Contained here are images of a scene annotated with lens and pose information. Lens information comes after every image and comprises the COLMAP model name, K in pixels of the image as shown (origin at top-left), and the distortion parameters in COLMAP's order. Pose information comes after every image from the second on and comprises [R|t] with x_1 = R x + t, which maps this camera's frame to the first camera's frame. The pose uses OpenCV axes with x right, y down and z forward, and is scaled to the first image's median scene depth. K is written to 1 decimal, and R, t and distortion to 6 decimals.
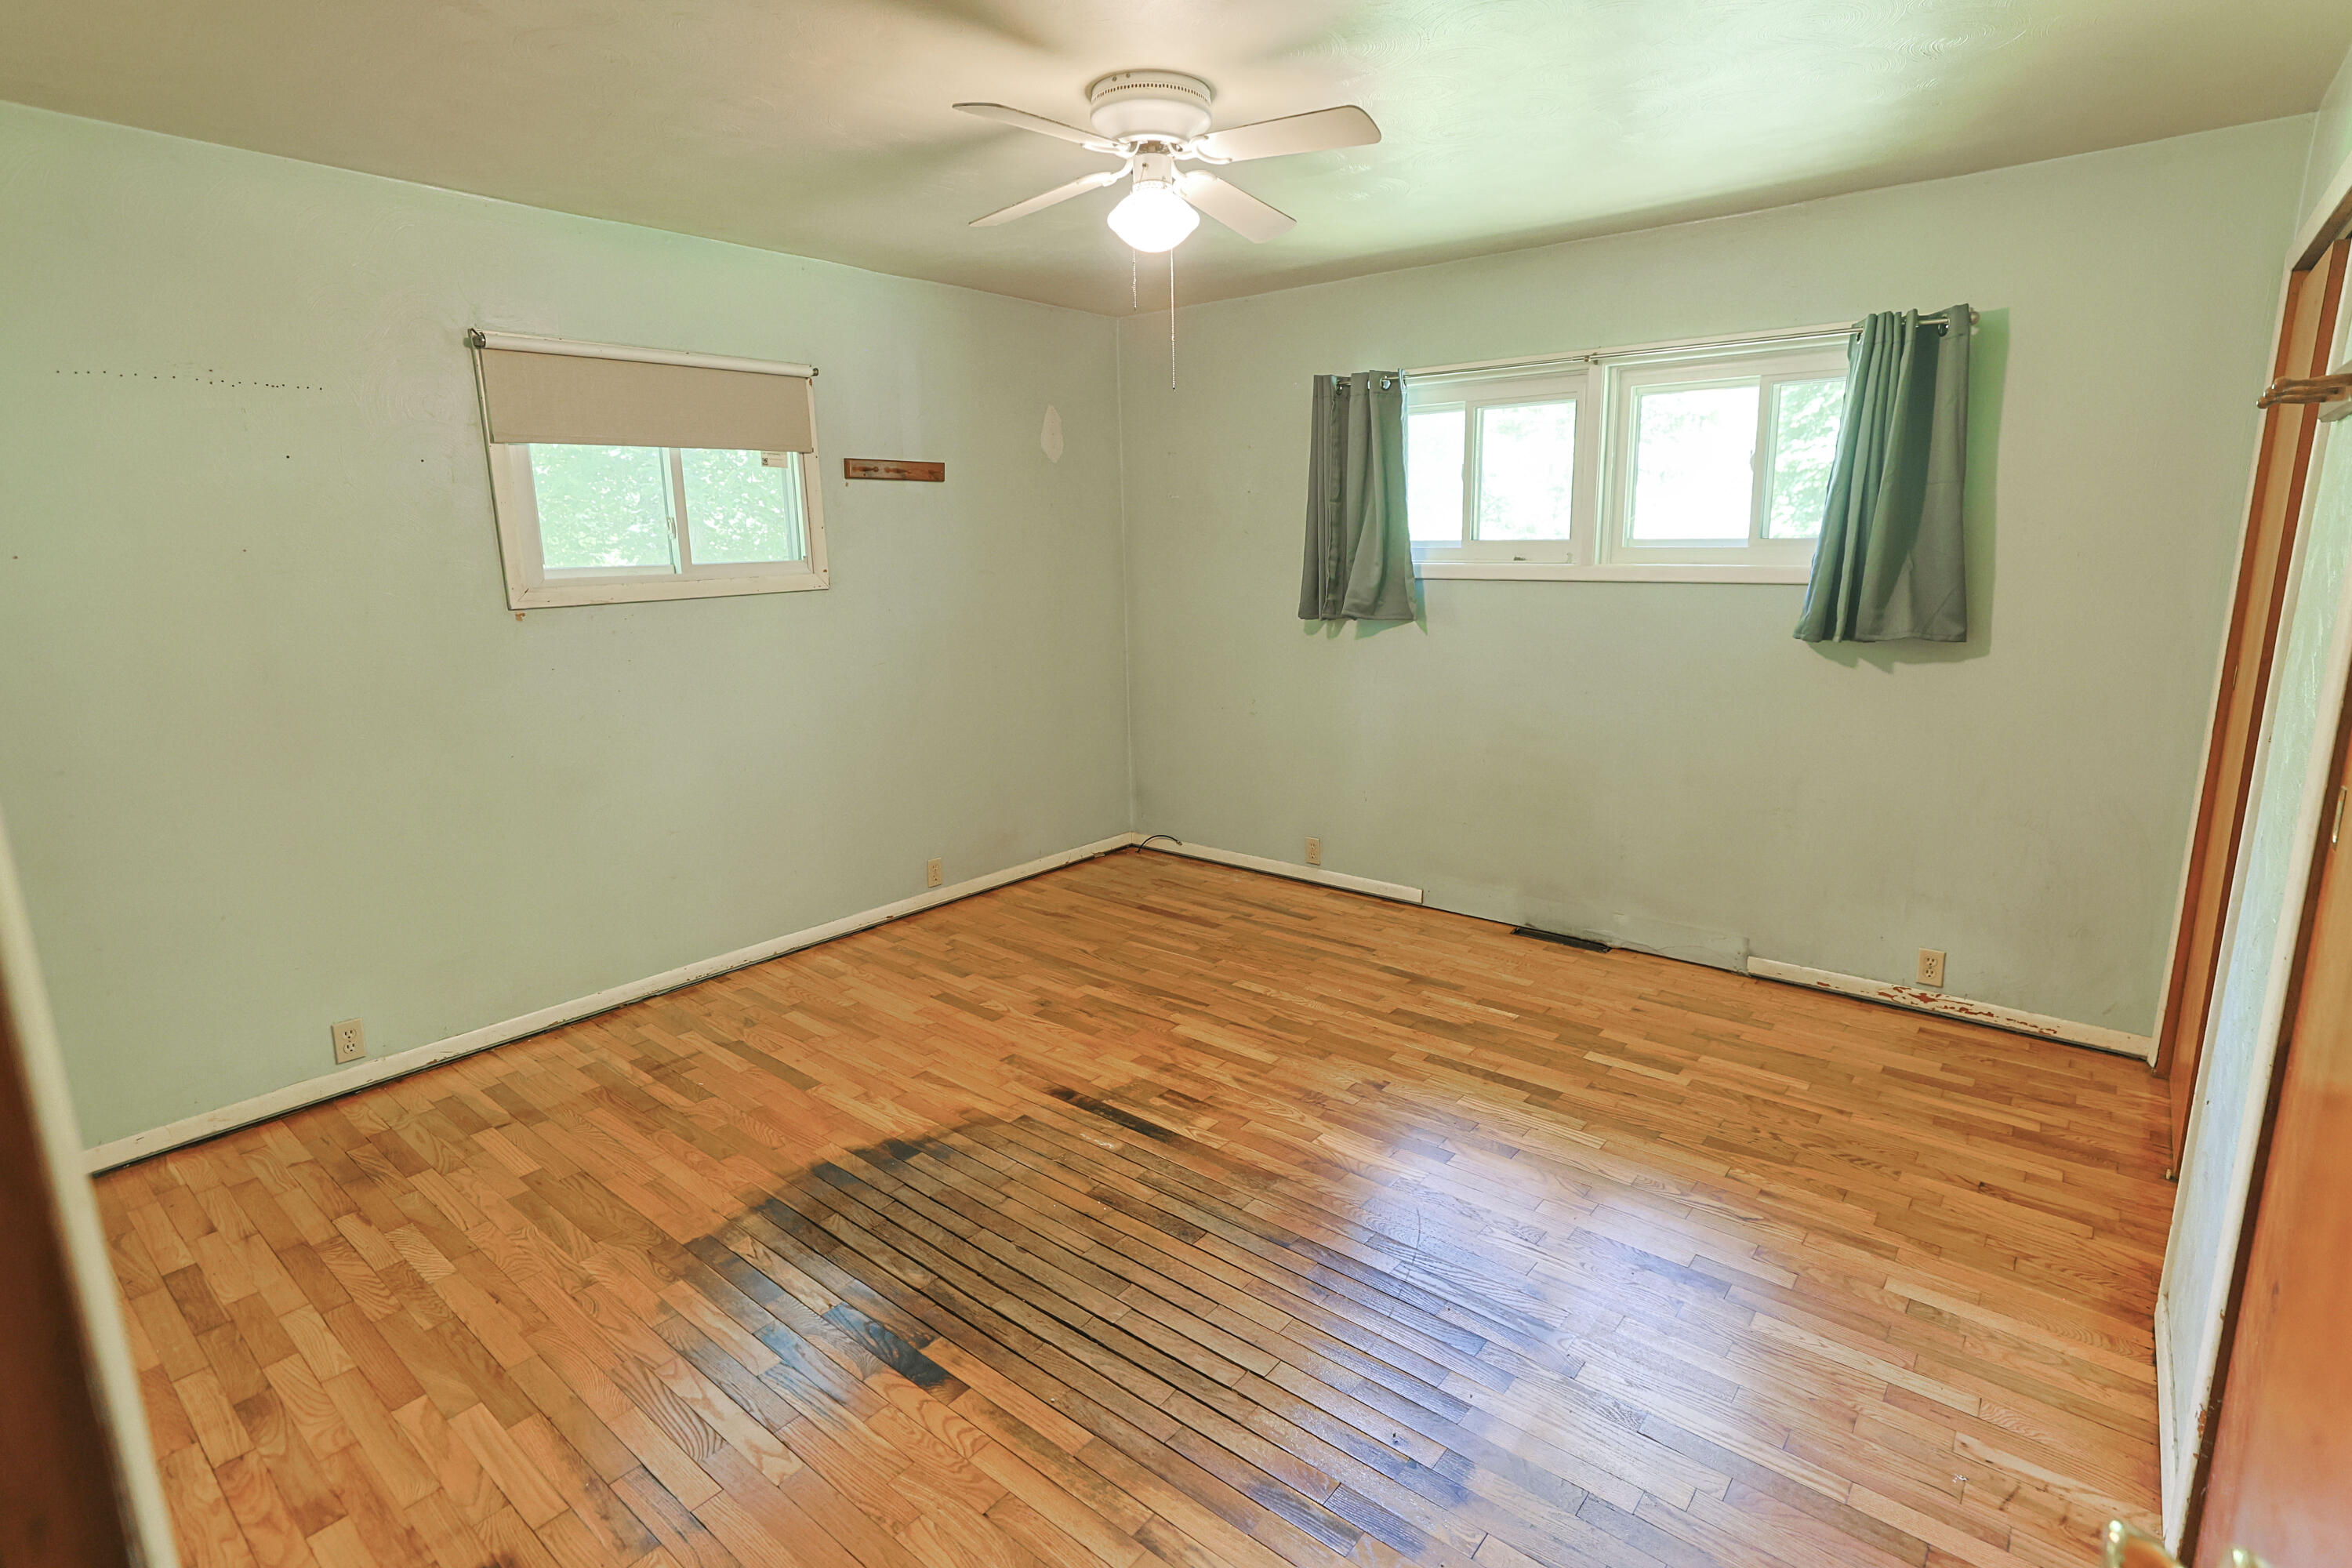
lens RADIAL K [[1142.1, 0, 1195.6], [0, 1142.1, 780.0], [0, 0, 1]] dist [-0.020569, 0.013386]
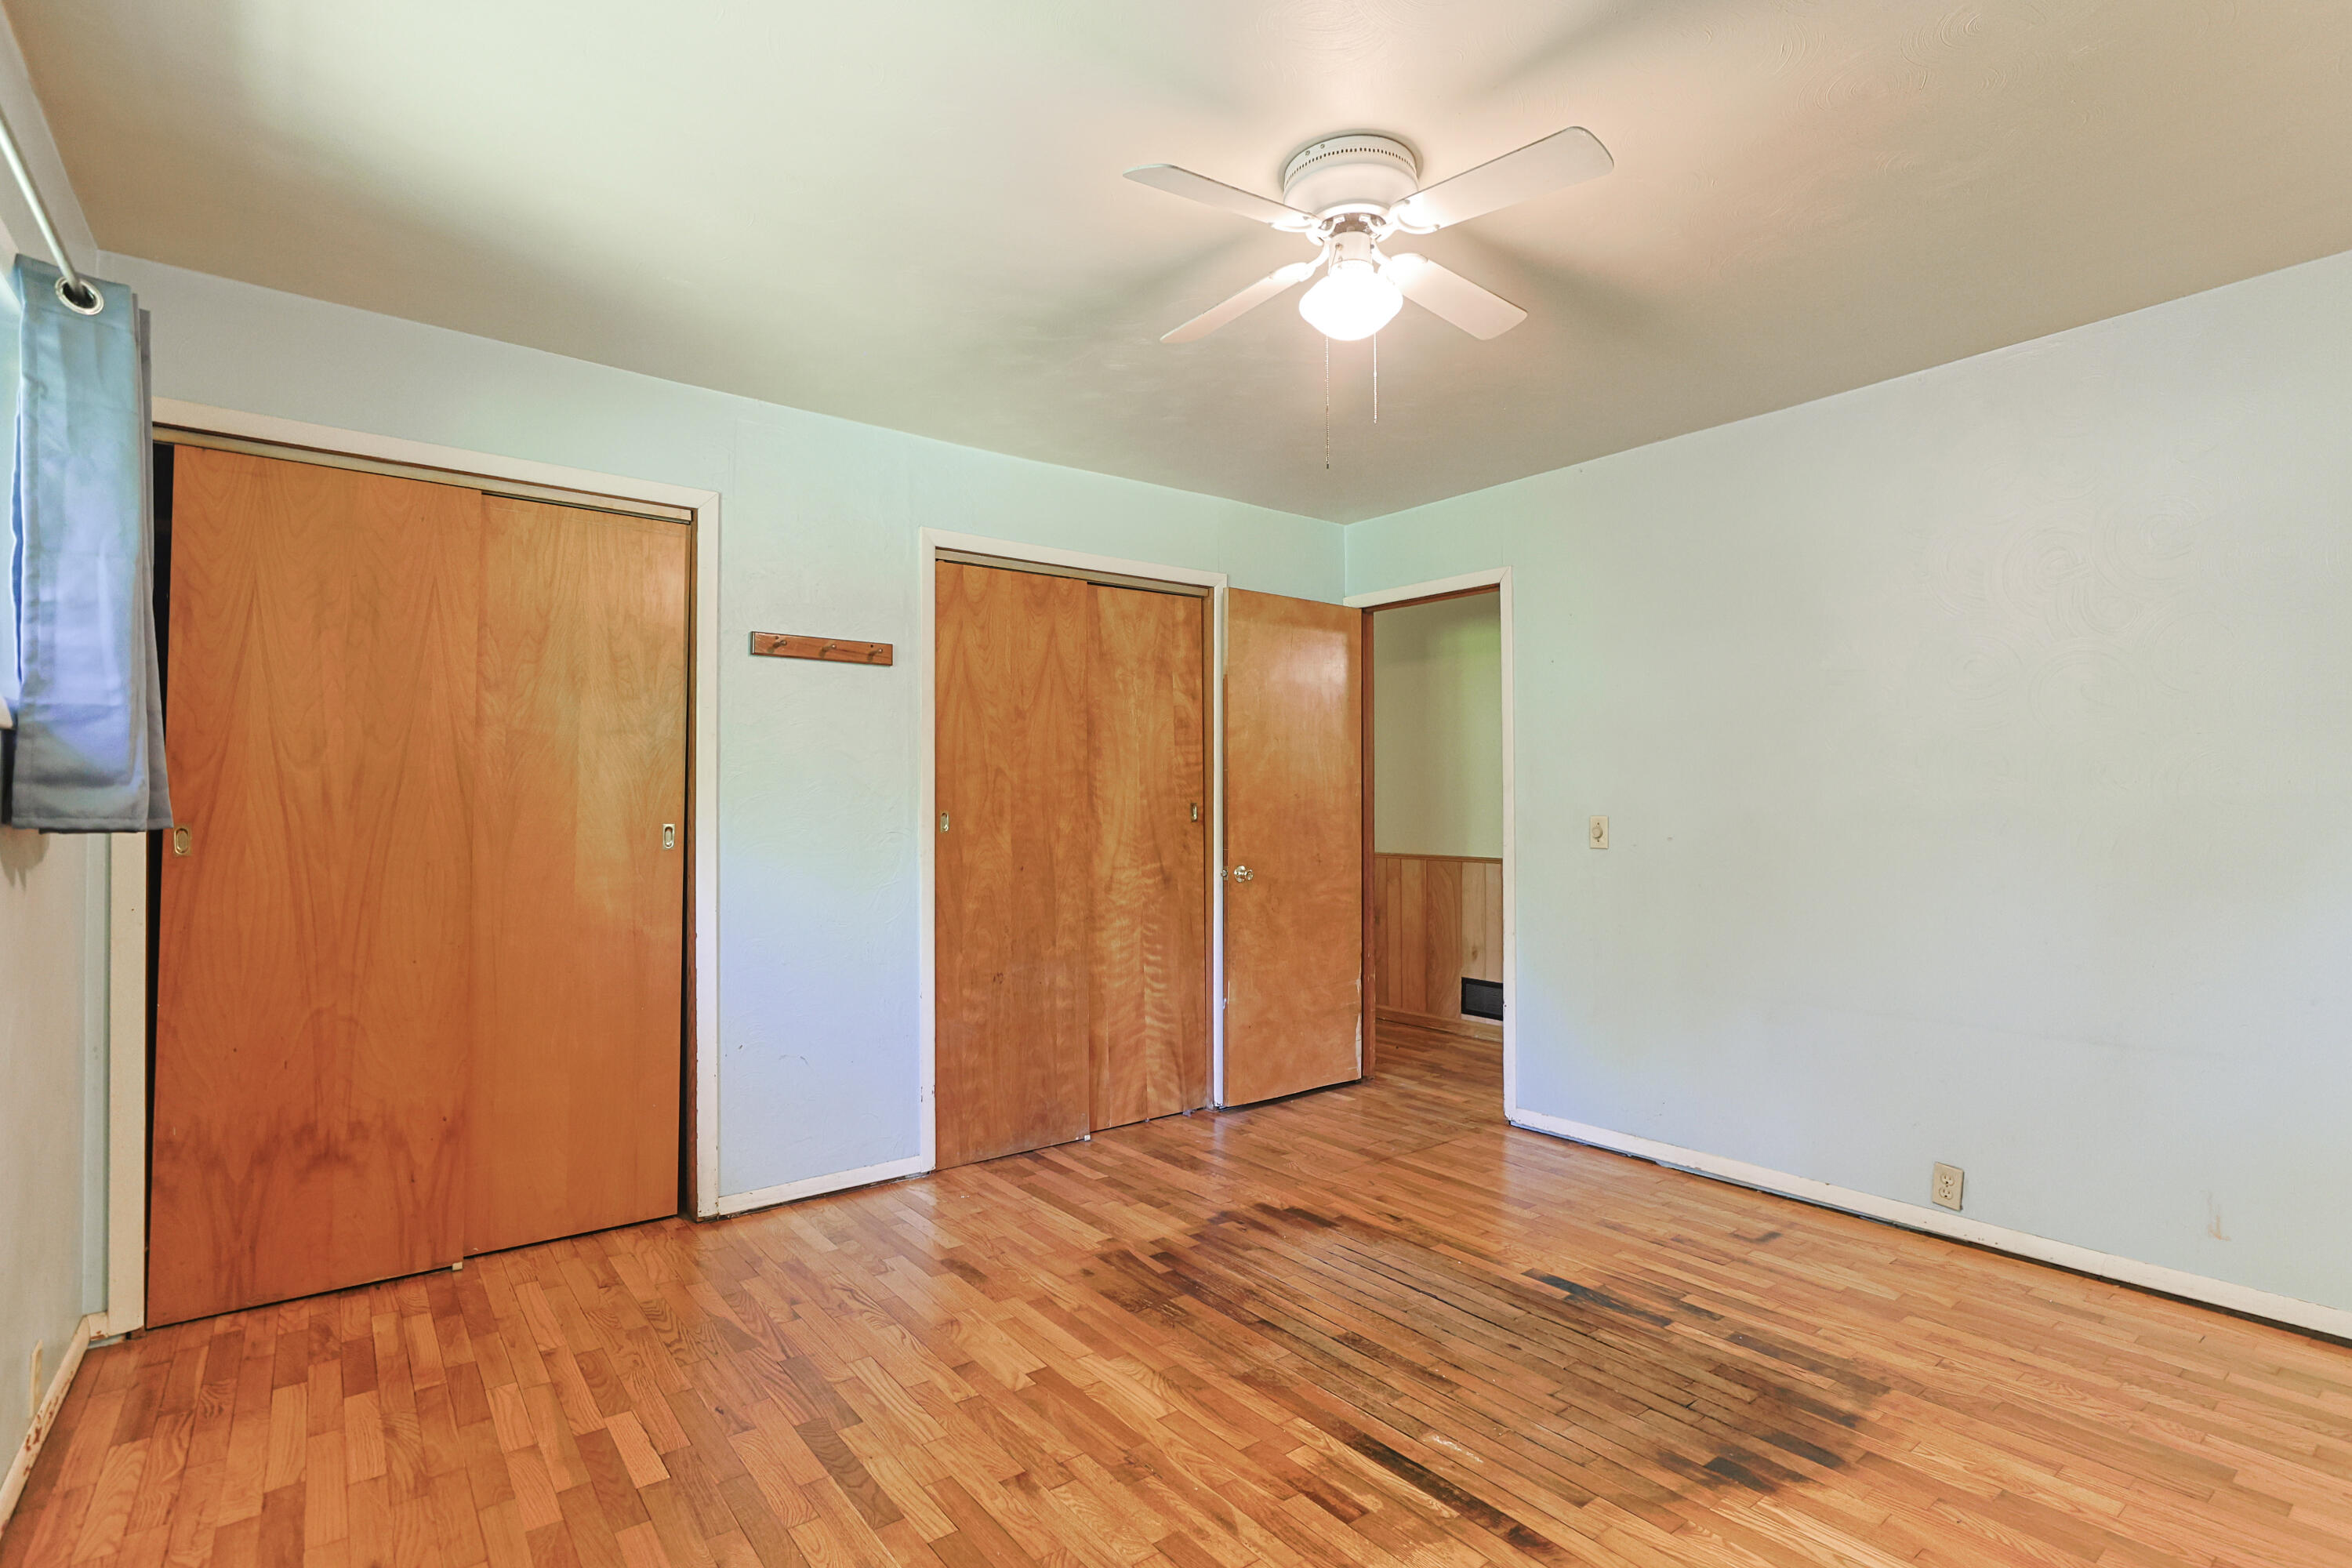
lens RADIAL K [[1142.1, 0, 1194.2], [0, 1142.1, 792.6], [0, 0, 1]] dist [-0.020569, 0.013386]
pose [[-0.973746, 0.019667, 0.226787, -0.089659], [0.065031, 0.978775, 0.194344, -0.235315], [-0.218152, 0.203990, -0.954357, 1.548592]]
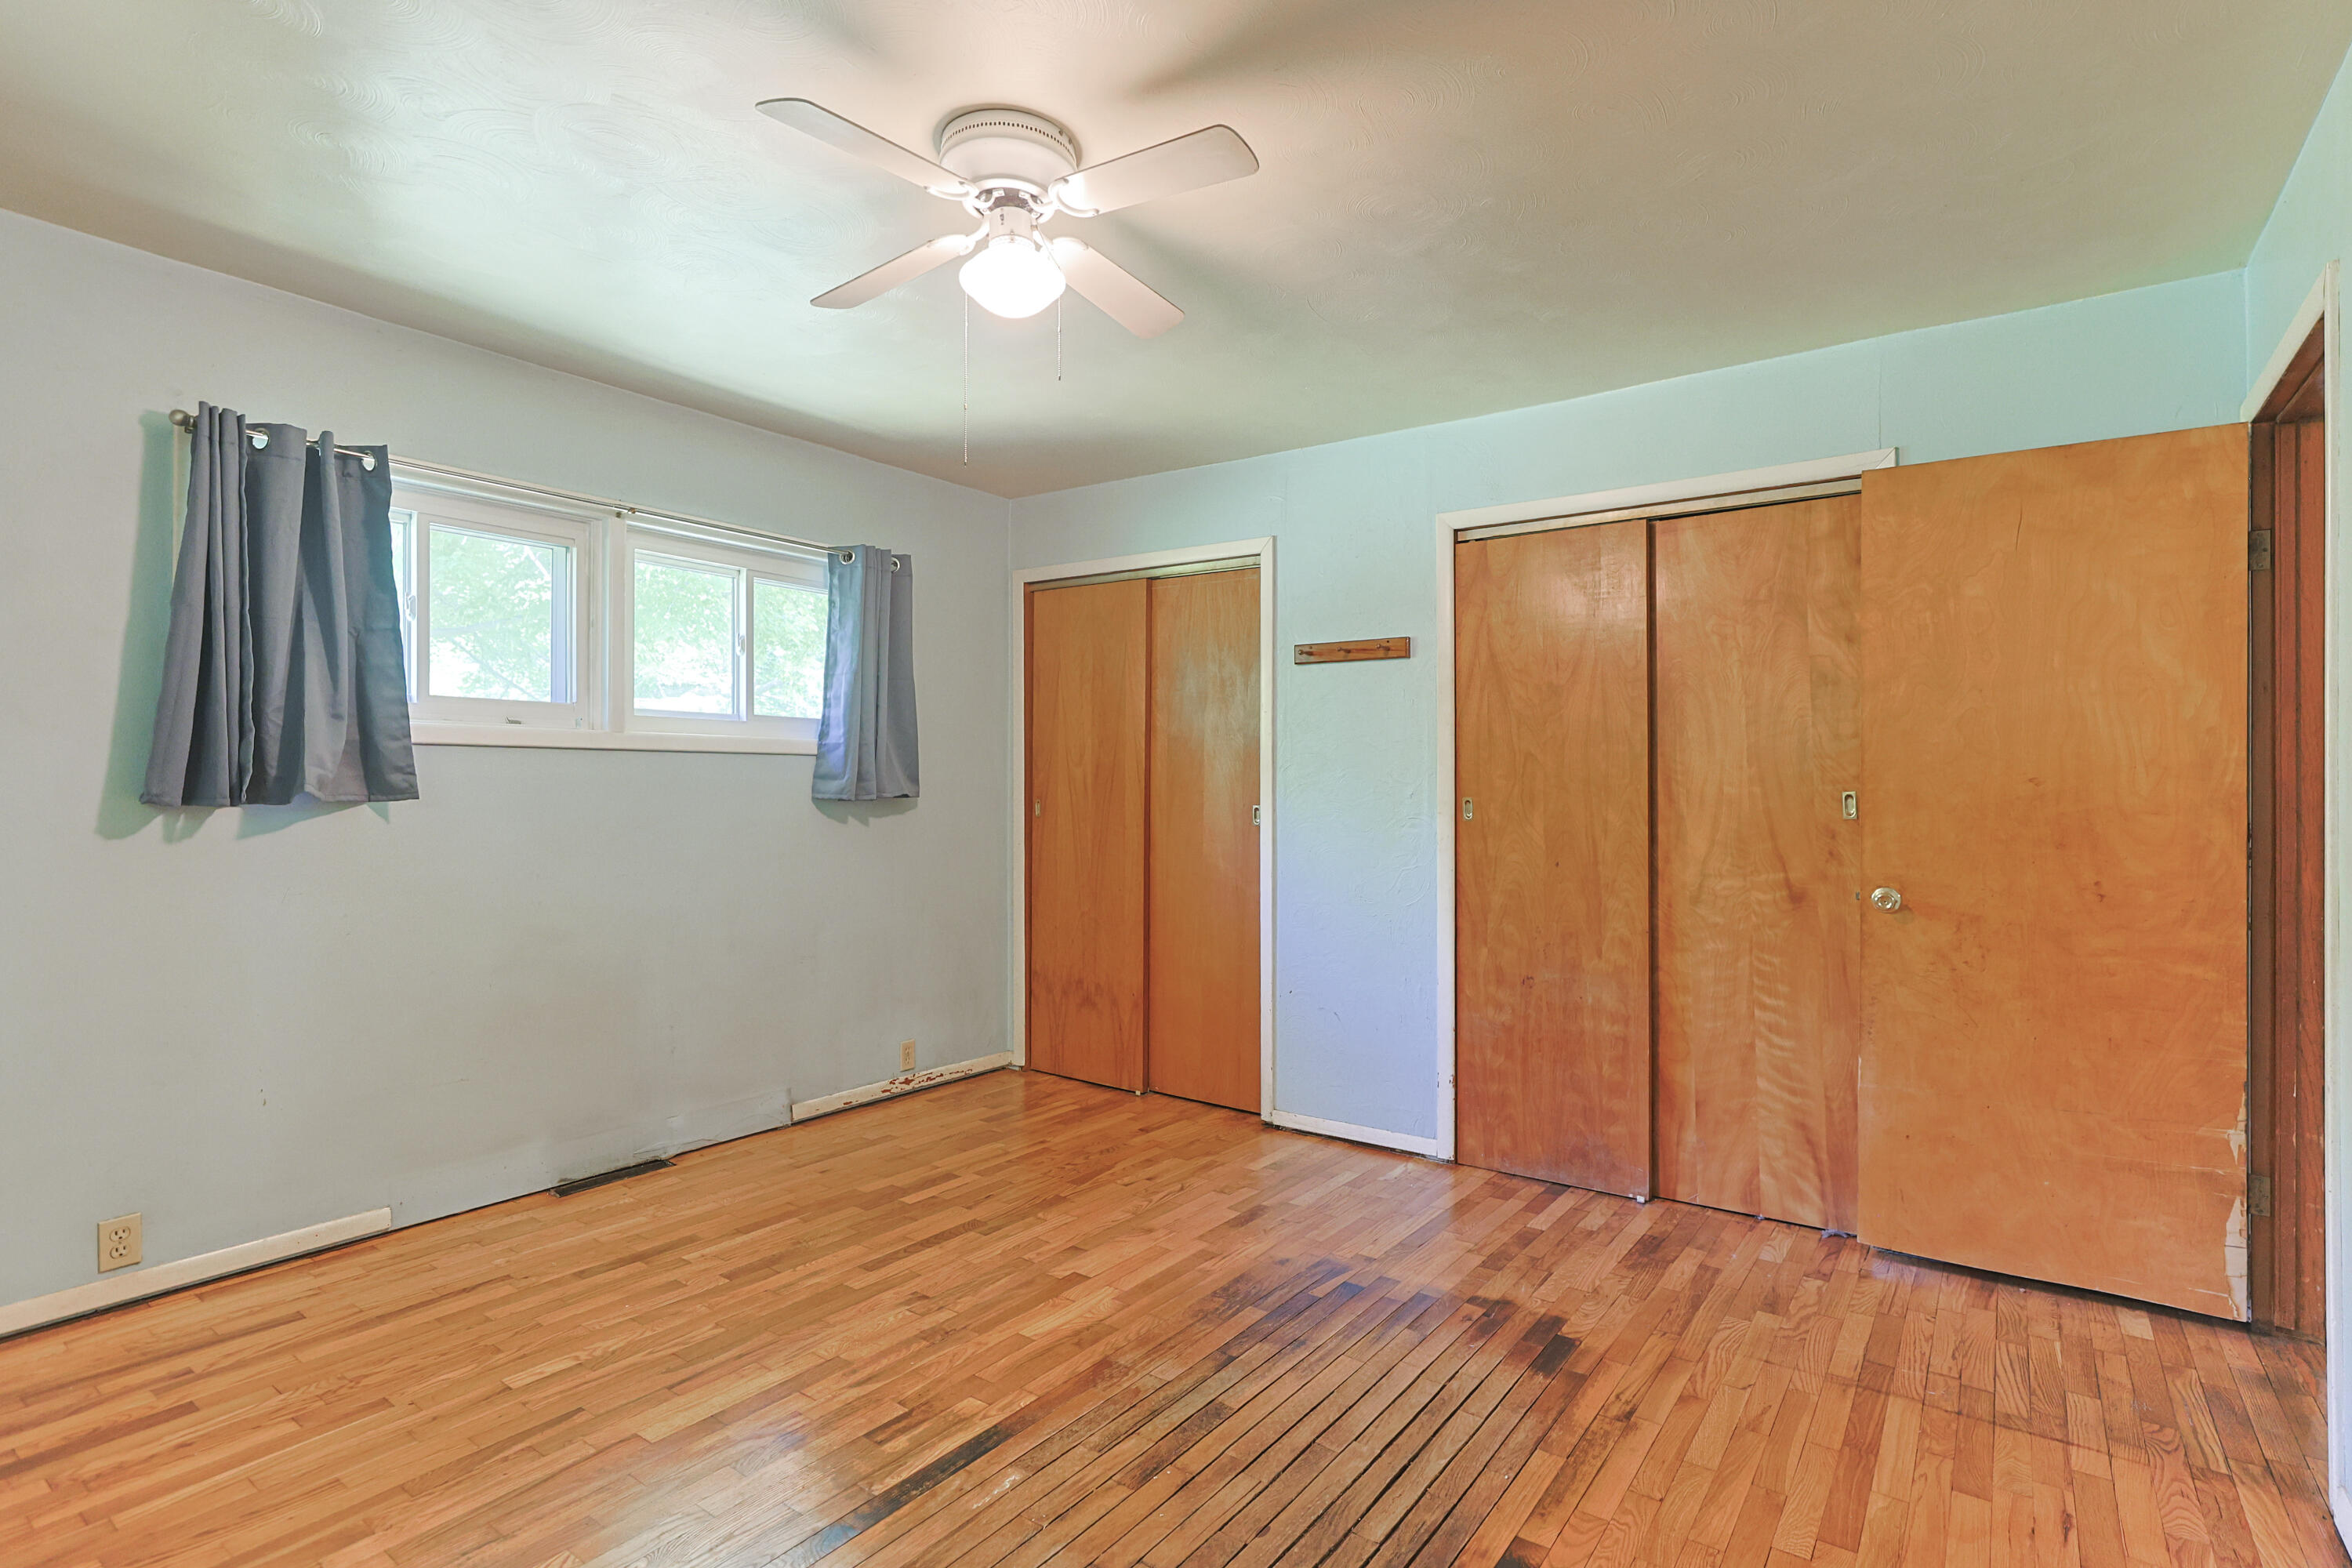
lens RADIAL K [[1142.1, 0, 1198.8], [0, 1142.1, 786.2], [0, 0, 1]] dist [-0.020569, 0.013386]
pose [[-0.055396, 0.017714, 0.998307, -0.726060], [0.208947, 0.977910, -0.005758, -0.059820], [-0.976357, 0.208275, -0.057874, 0.783972]]
